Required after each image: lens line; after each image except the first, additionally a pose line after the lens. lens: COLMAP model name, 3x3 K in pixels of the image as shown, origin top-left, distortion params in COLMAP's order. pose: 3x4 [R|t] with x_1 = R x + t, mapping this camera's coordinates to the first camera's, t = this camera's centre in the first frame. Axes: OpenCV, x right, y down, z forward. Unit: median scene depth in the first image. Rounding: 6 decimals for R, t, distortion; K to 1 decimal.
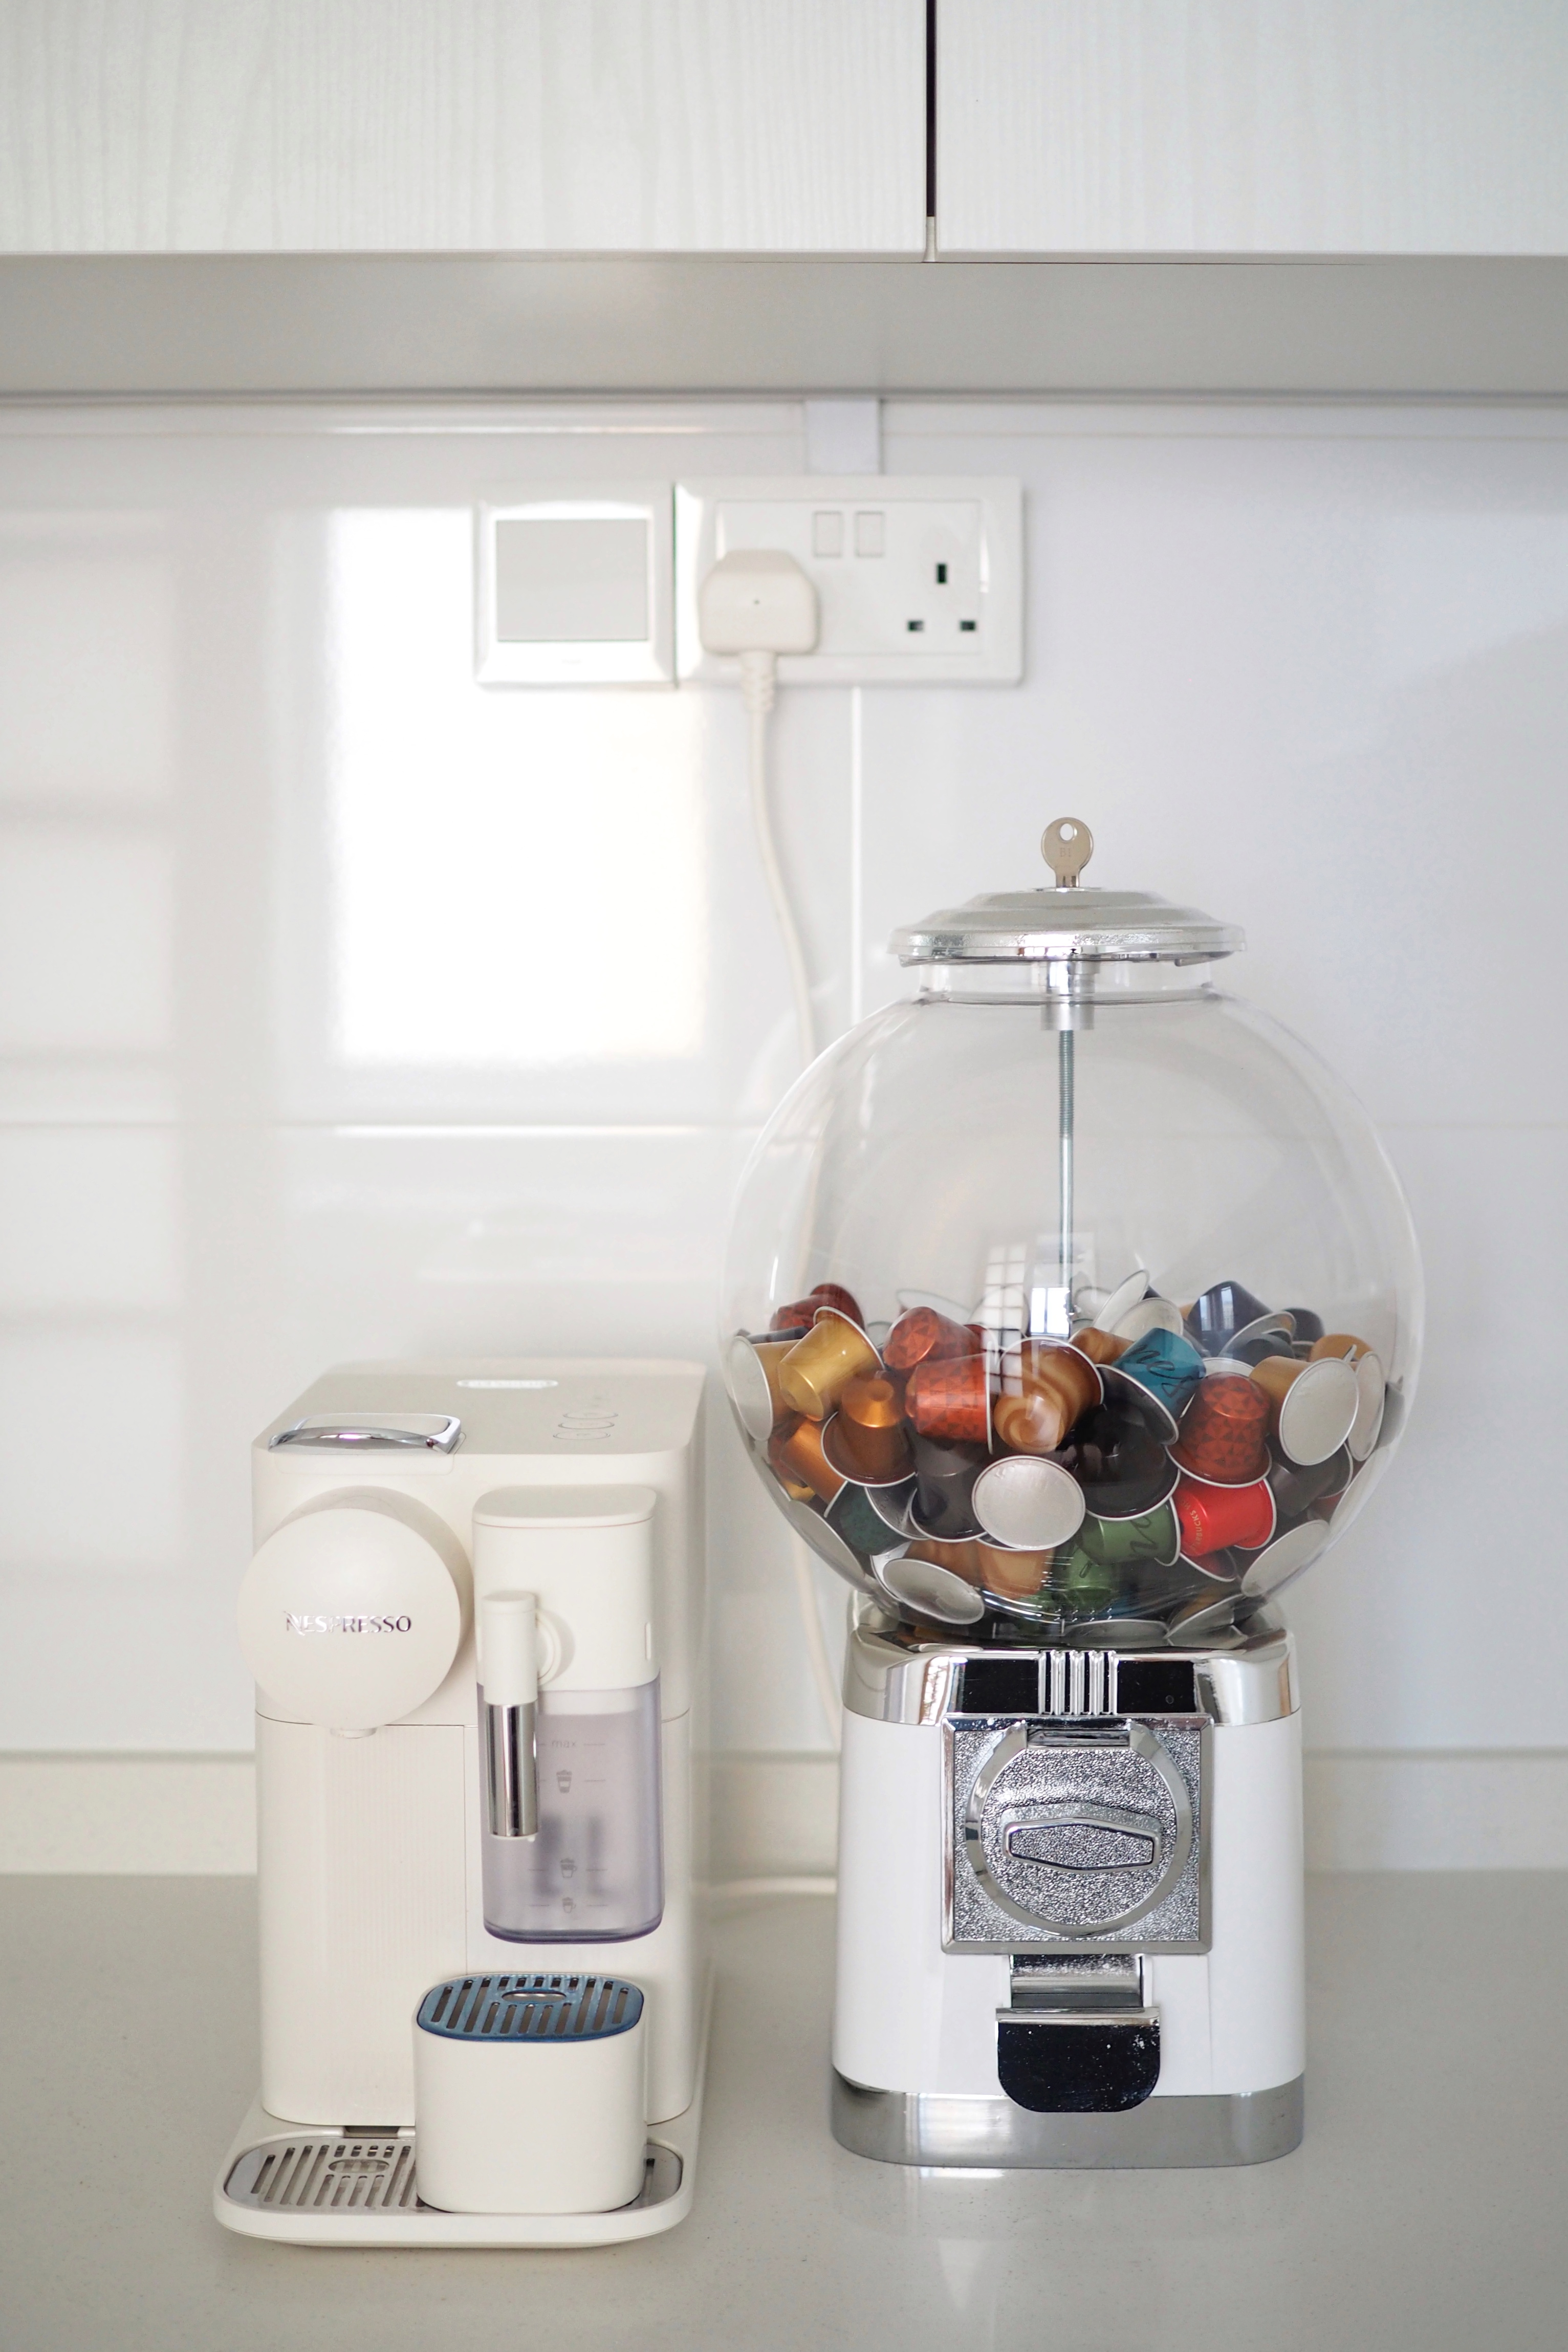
lens RADIAL K [[3341.9, 0, 784.0], [0, 3341.9, 1176.0], [0, 0, 1]] dist [-0.025131, -0.013250]
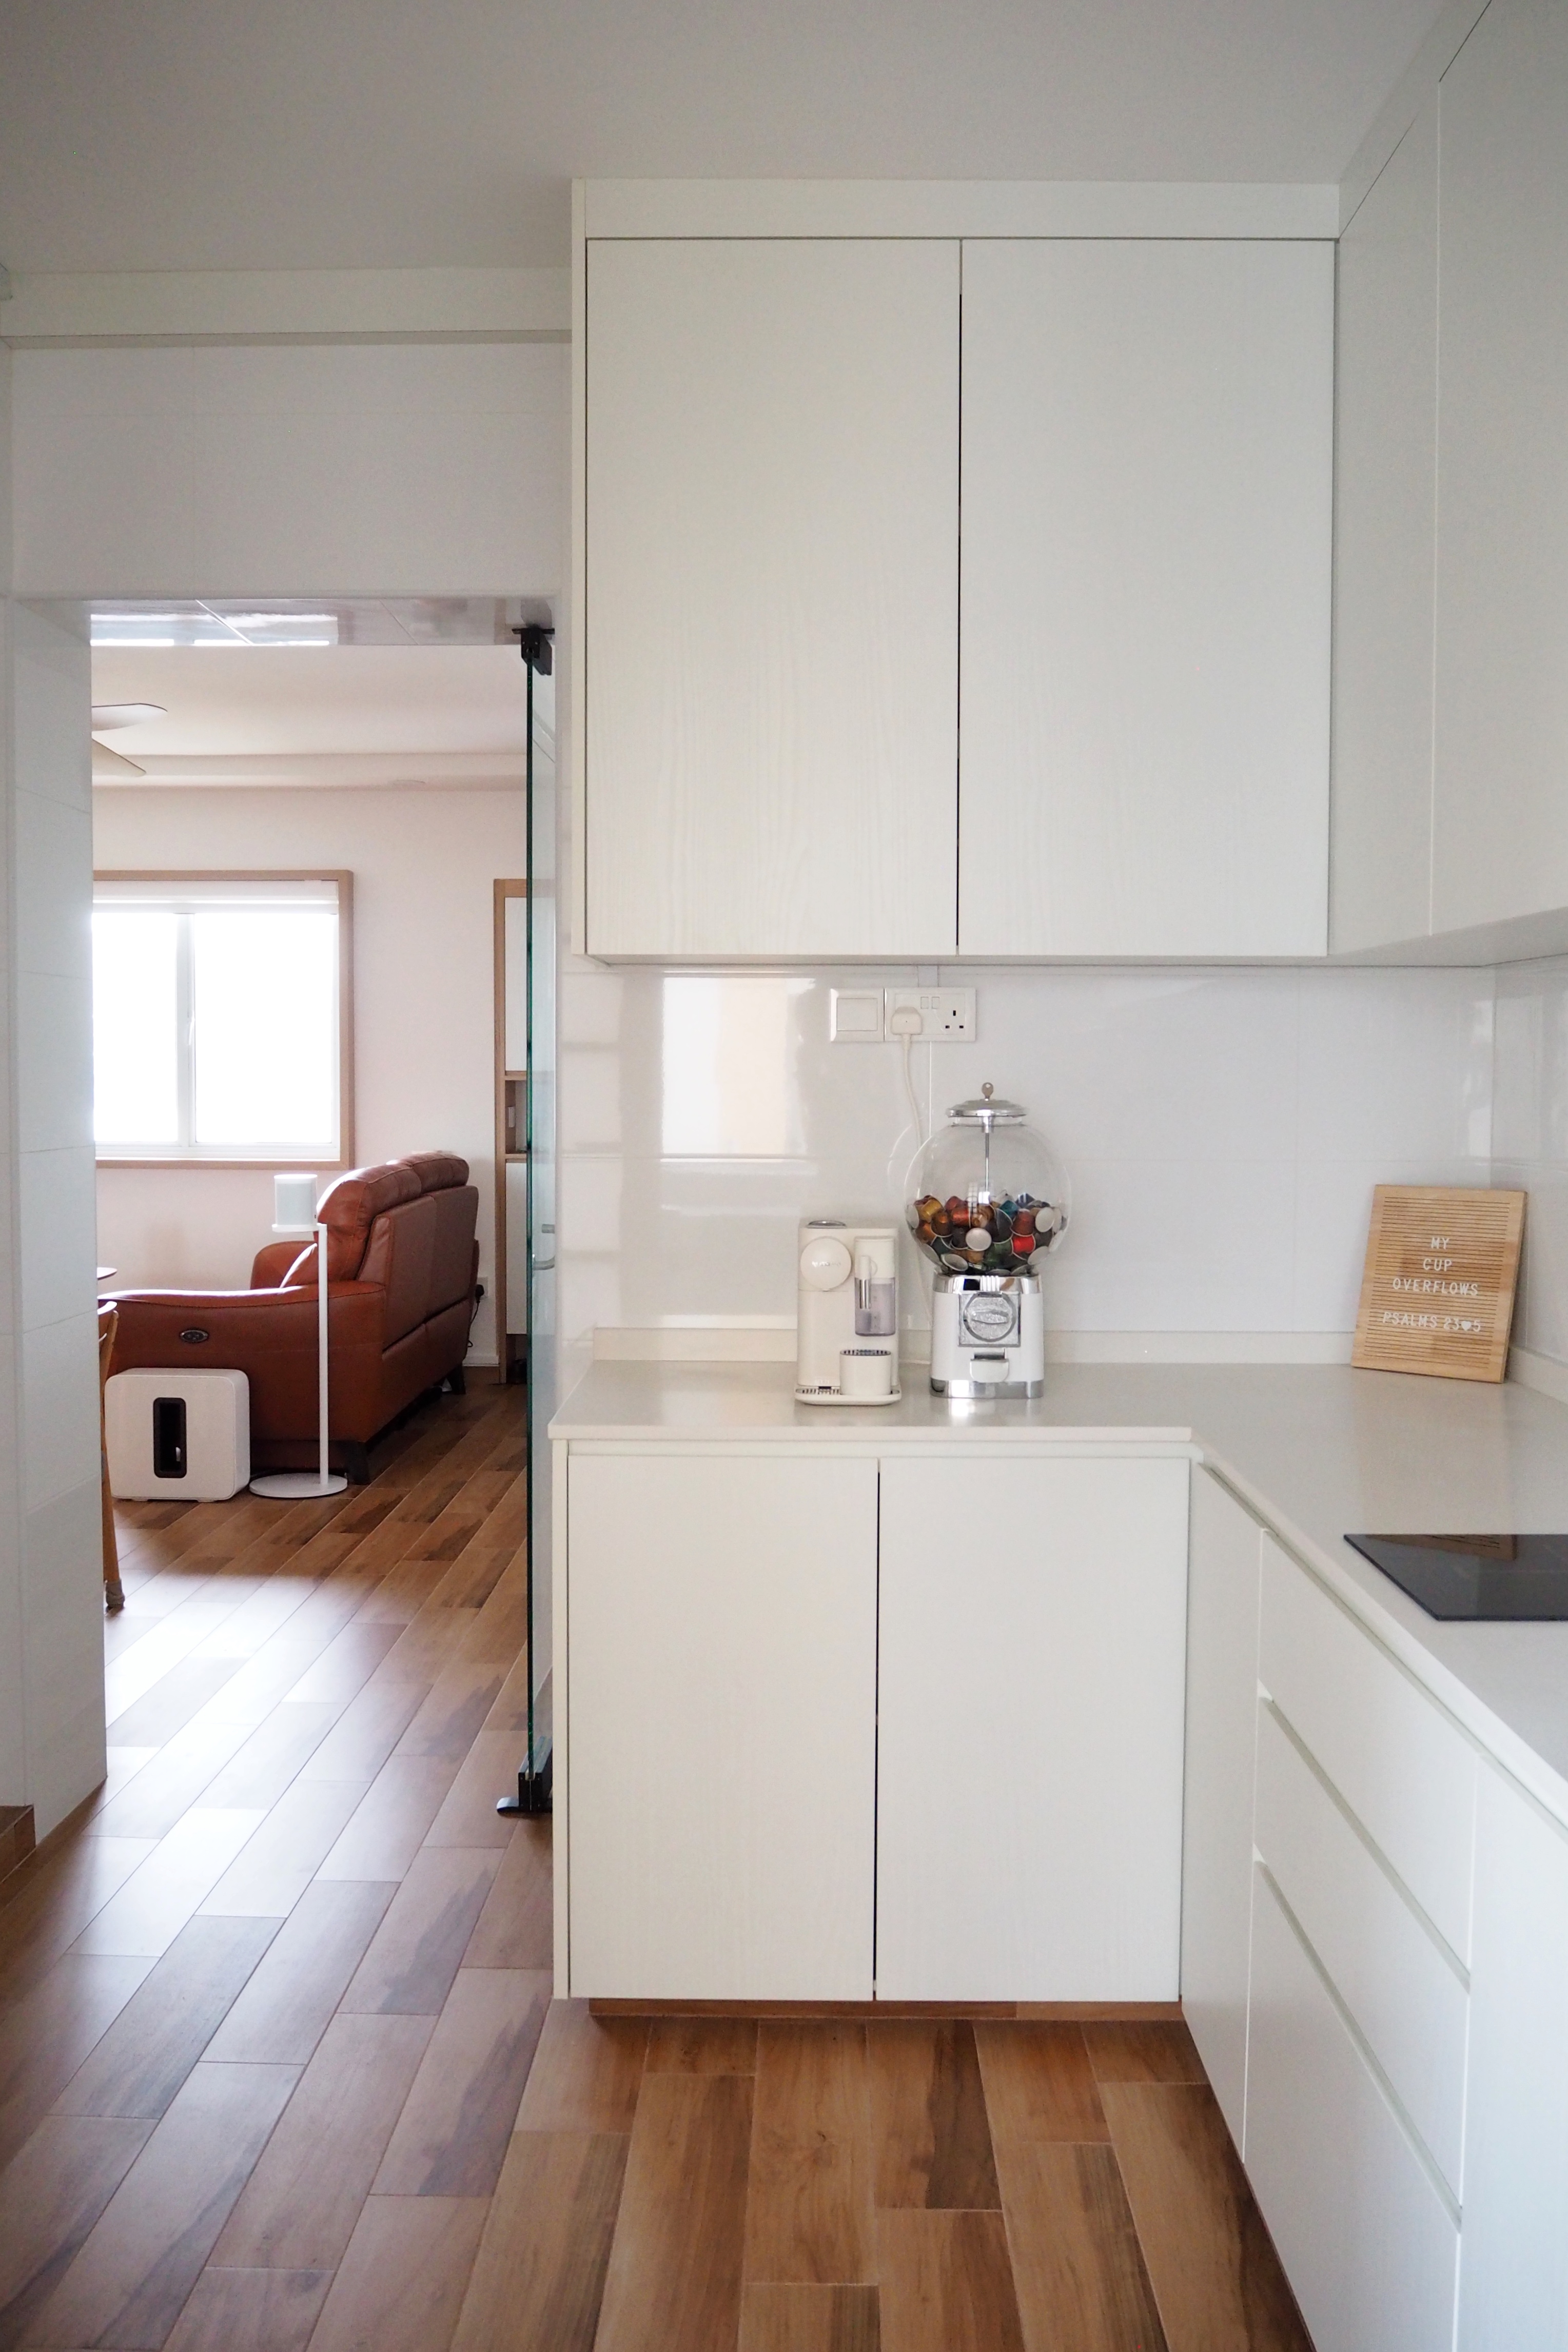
lens RADIAL K [[1906.8, 0, 784.0], [0, 1906.8, 1176.0], [0, 0, 1]] dist [0.001796, 0.000039]
pose [[0.999807, 0.006210, -0.018620, -0.132407], [-0.006679, 0.999660, -0.025207, 0.076216], [0.018457, 0.025327, 0.999509, -1.467418]]
